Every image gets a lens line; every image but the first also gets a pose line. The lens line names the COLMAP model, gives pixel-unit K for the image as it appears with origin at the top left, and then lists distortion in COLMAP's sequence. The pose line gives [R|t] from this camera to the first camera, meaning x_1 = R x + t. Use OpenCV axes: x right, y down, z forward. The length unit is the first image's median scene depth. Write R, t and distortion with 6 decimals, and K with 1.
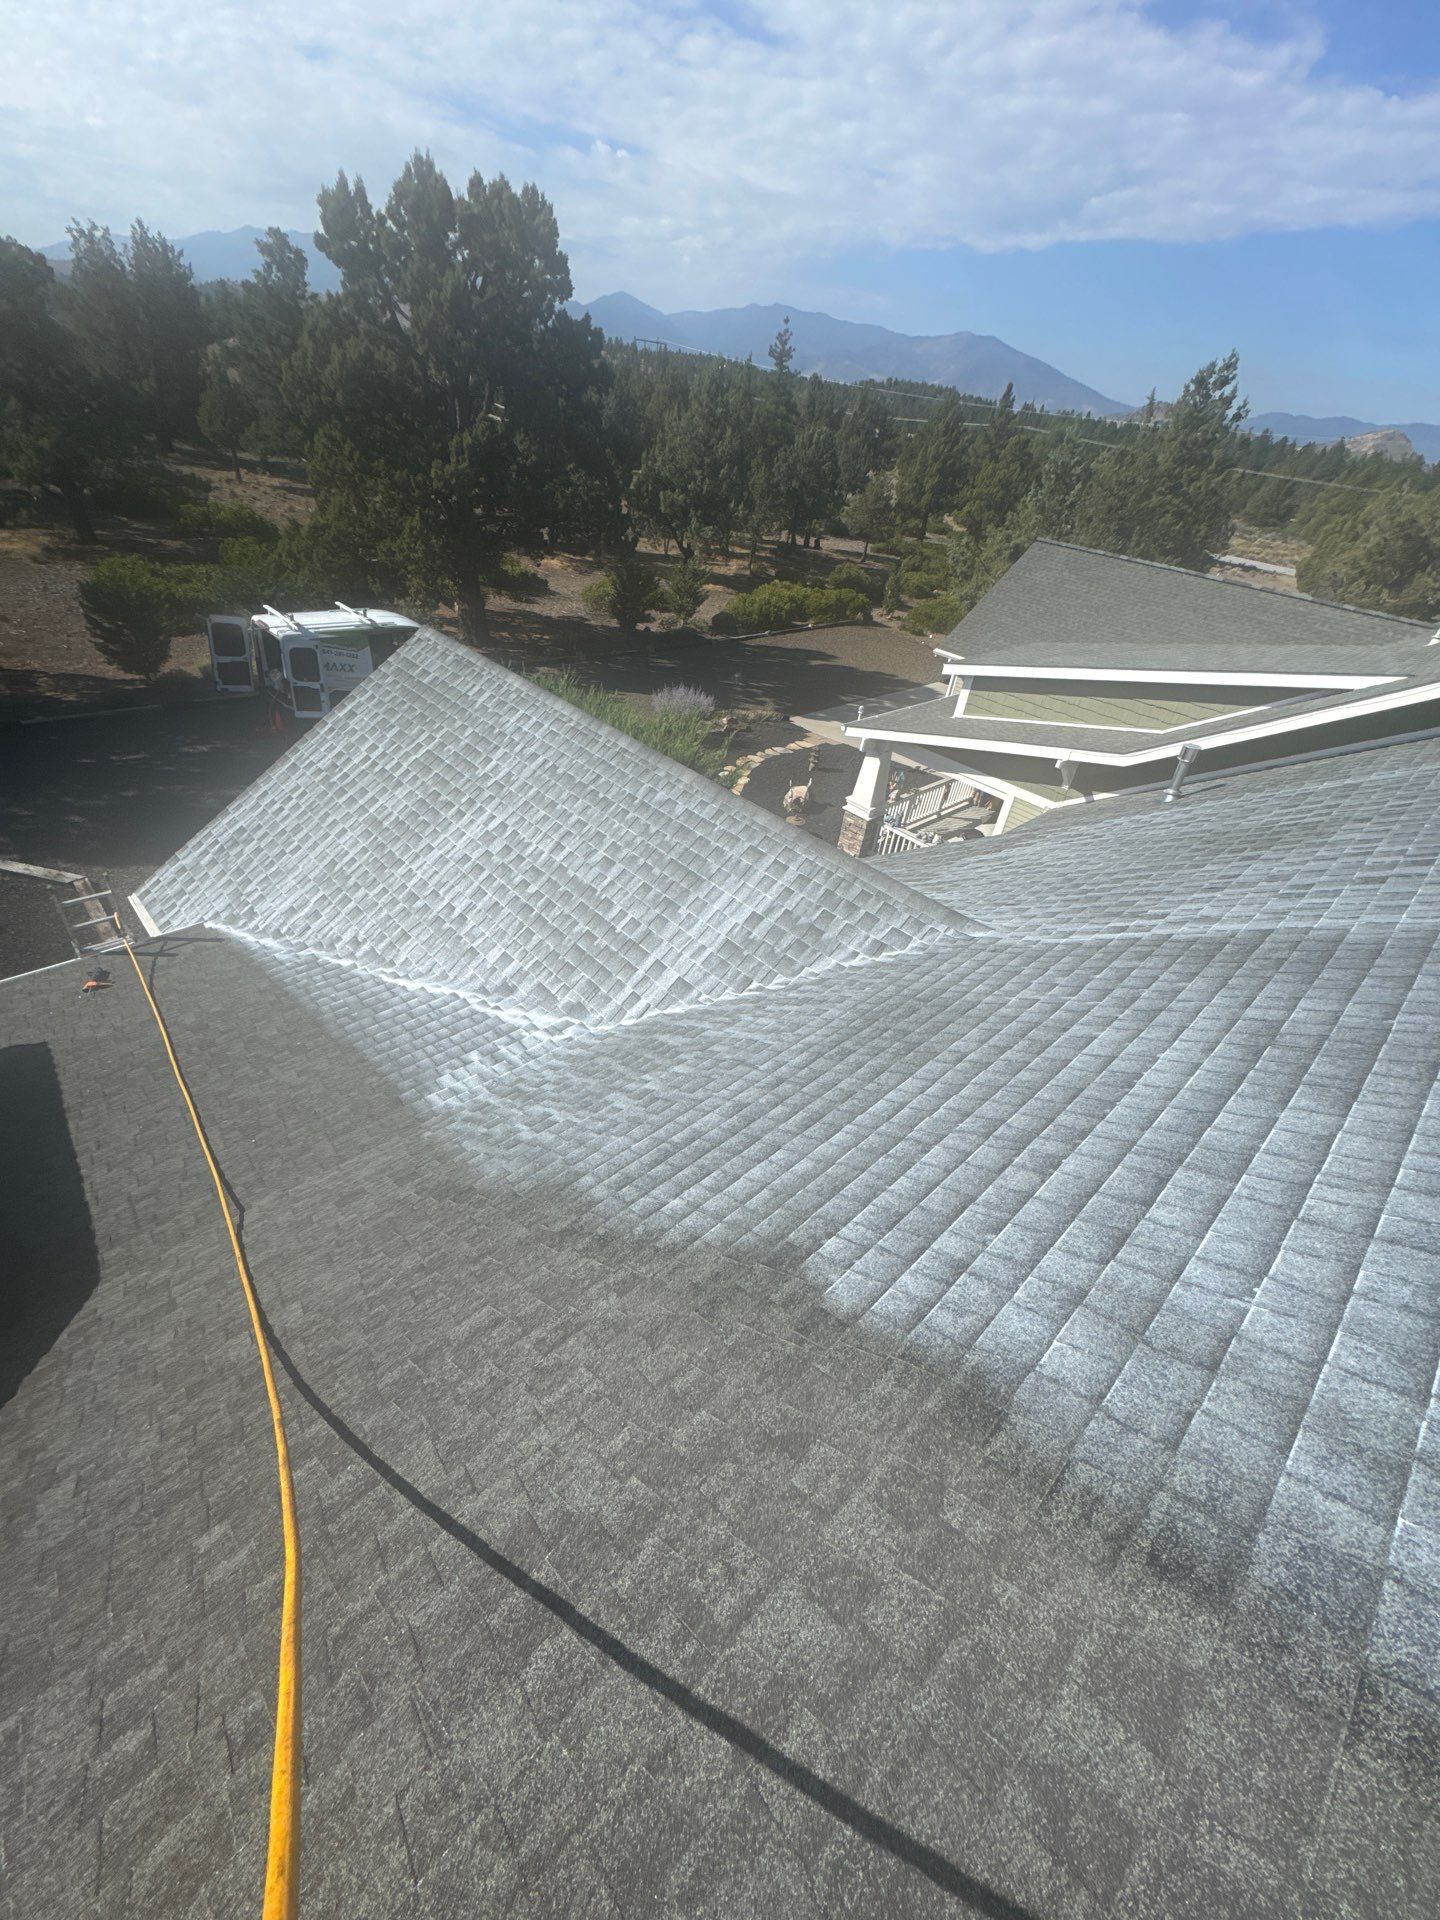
lens RADIAL K [[765.8, 0, 721.3], [0, 765.8, 959.0], [0, 0, 1]] dist [-0.003780, 0.000269]
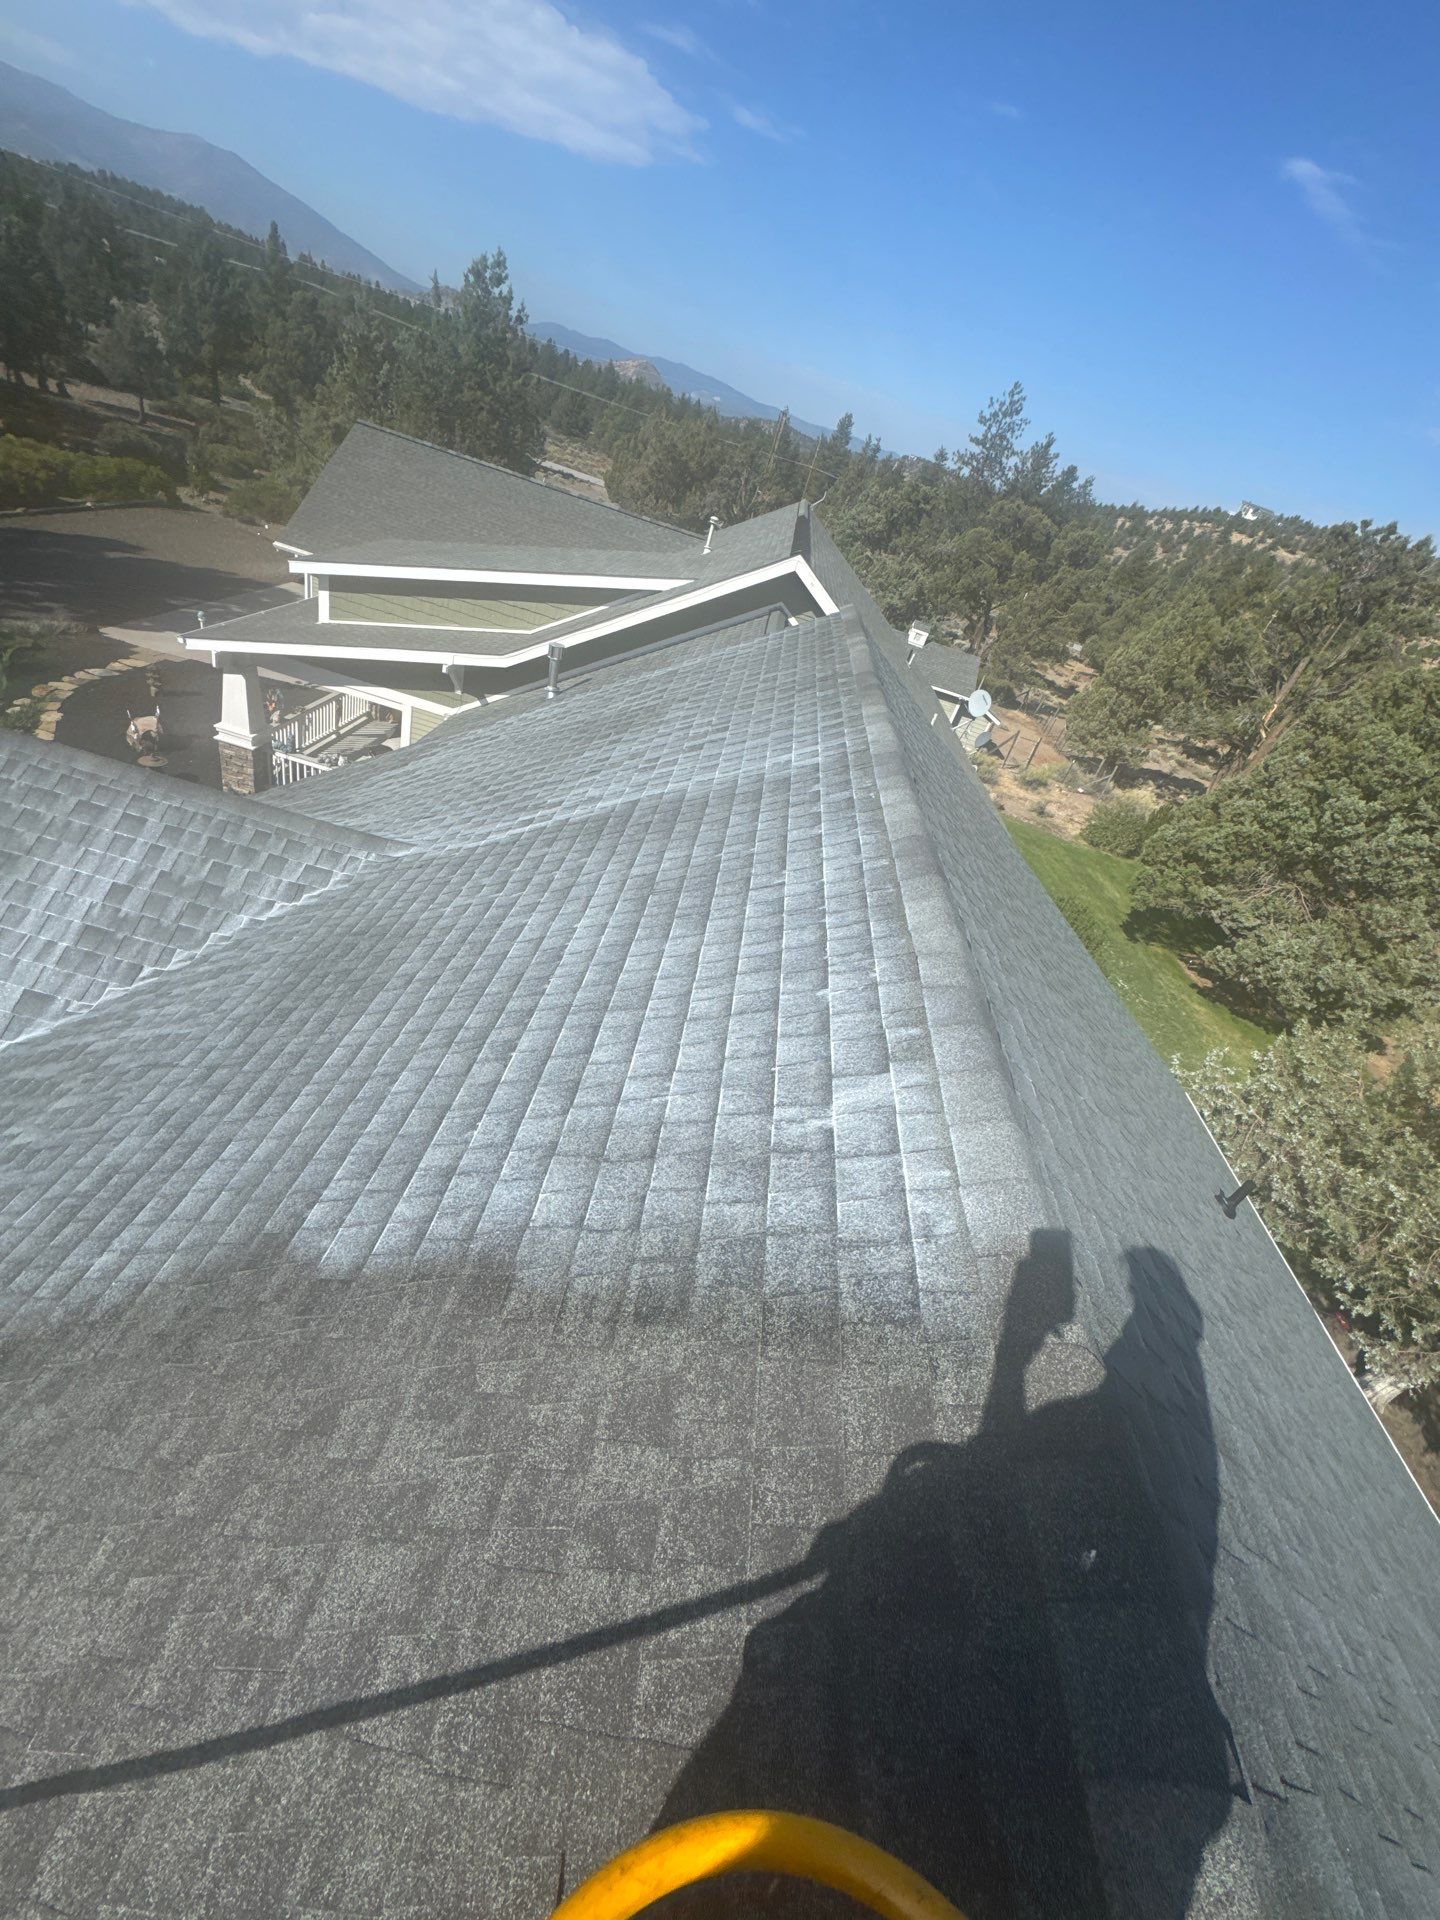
lens RADIAL K [[765.8, 0, 721.3], [0, 765.8, 959.0], [0, 0, 1]] dist [-0.003780, 0.000269]
pose [[0.748569, -0.285340, 0.598519, 0.003446], [0.217942, 0.958397, 0.184330, 0.001010], [-0.626215, -0.007542, 0.779614, -0.002383]]
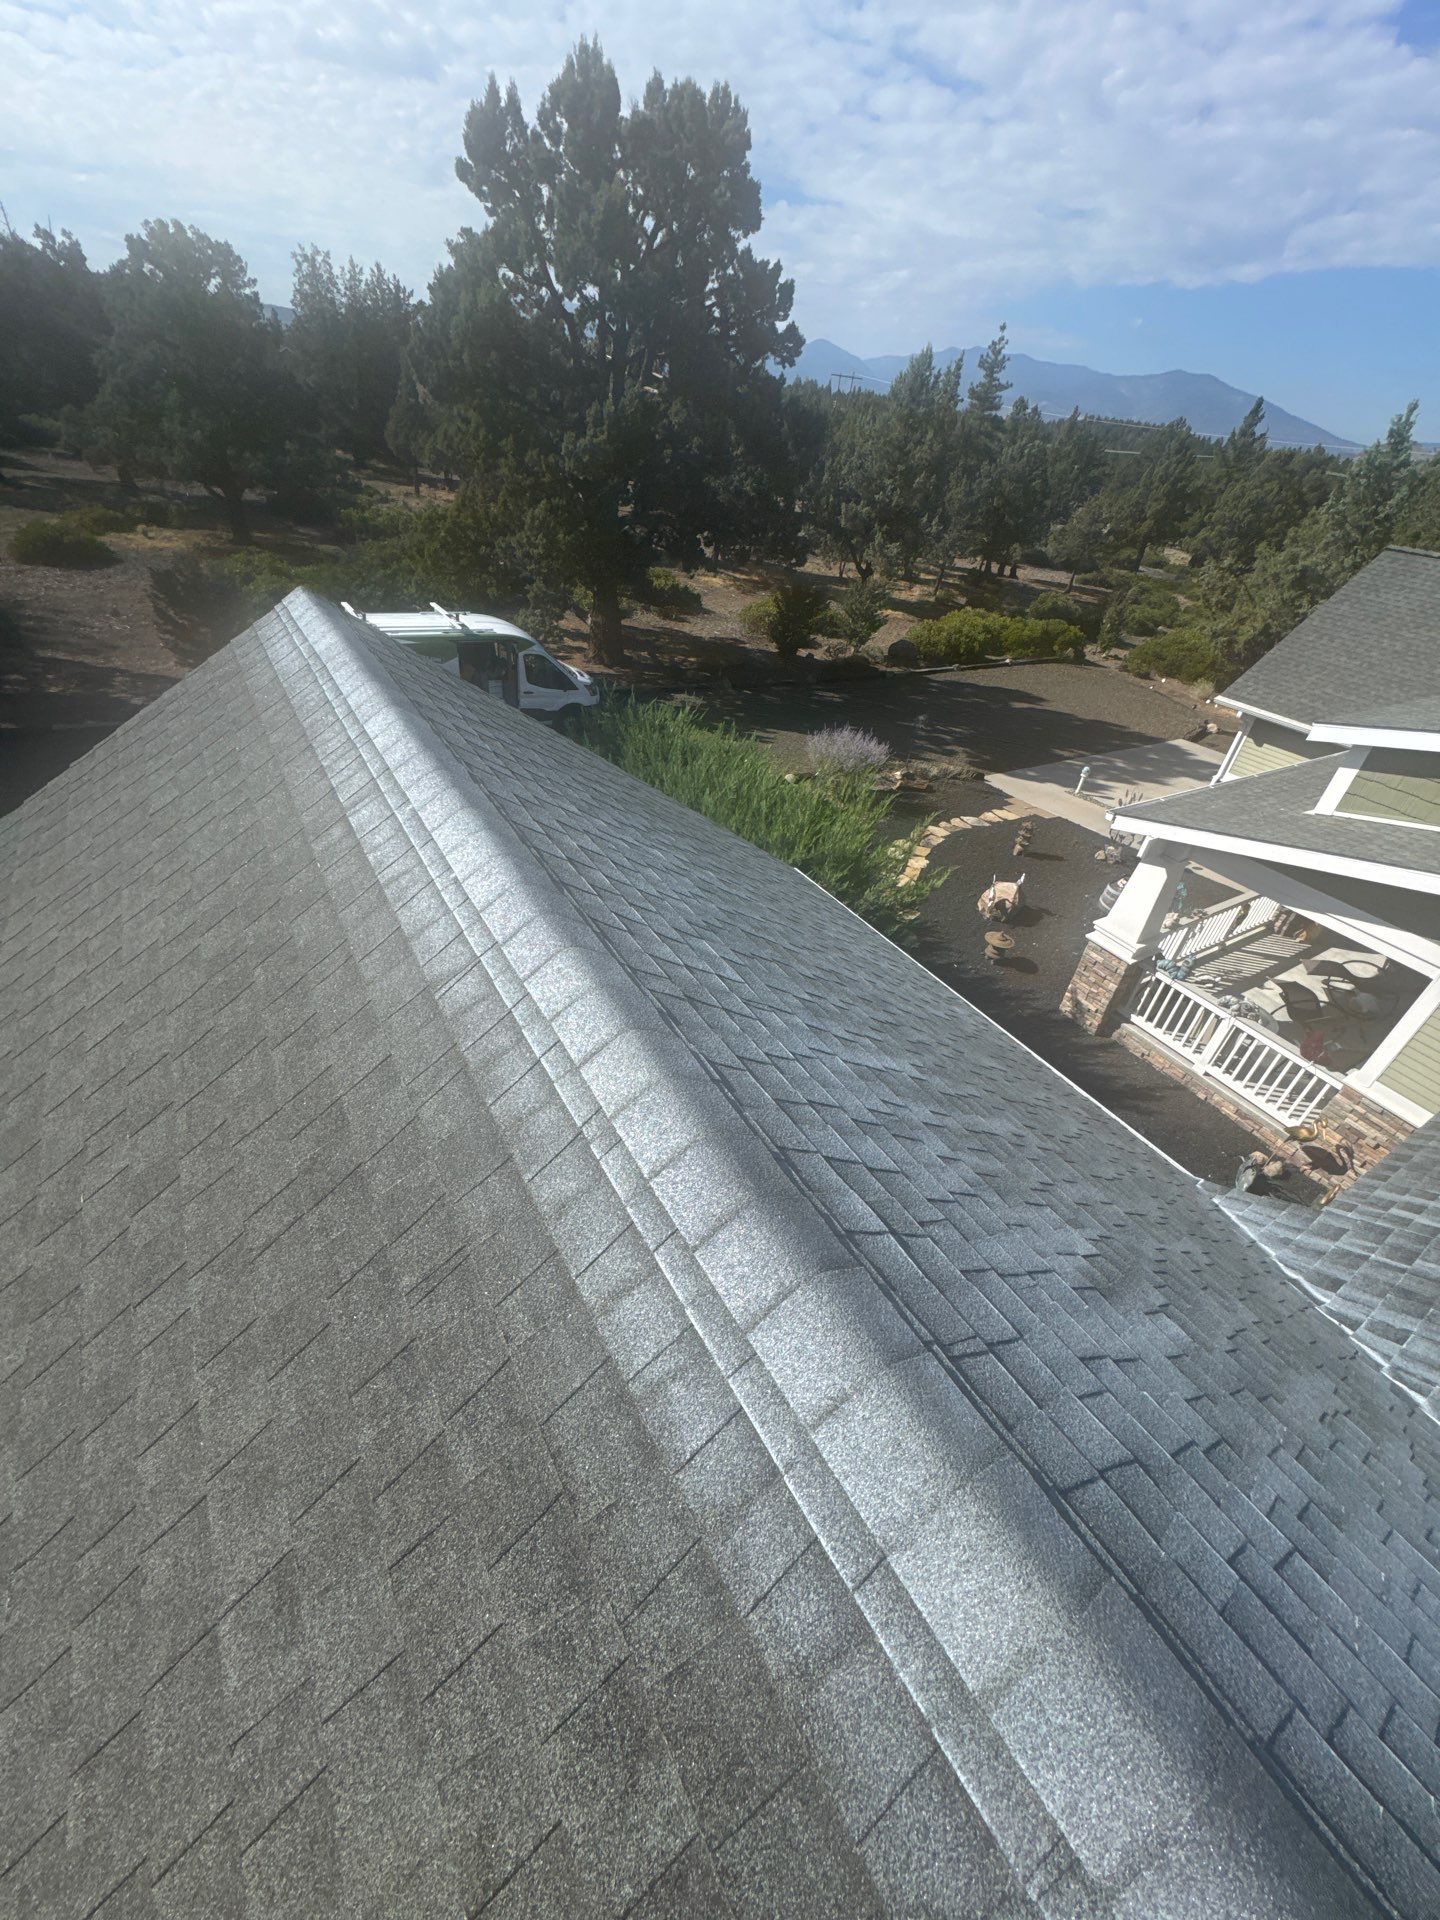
lens RADIAL K [[765.8, 0, 721.3], [0, 765.8, 959.0], [0, 0, 1]] dist [-0.003780, 0.000269]
pose [[0.979816, 0.107812, -0.168337, -0.022959], [-0.113963, 0.993110, -0.027290, -0.102259], [0.164235, 0.045924, 0.985352, 0.263828]]
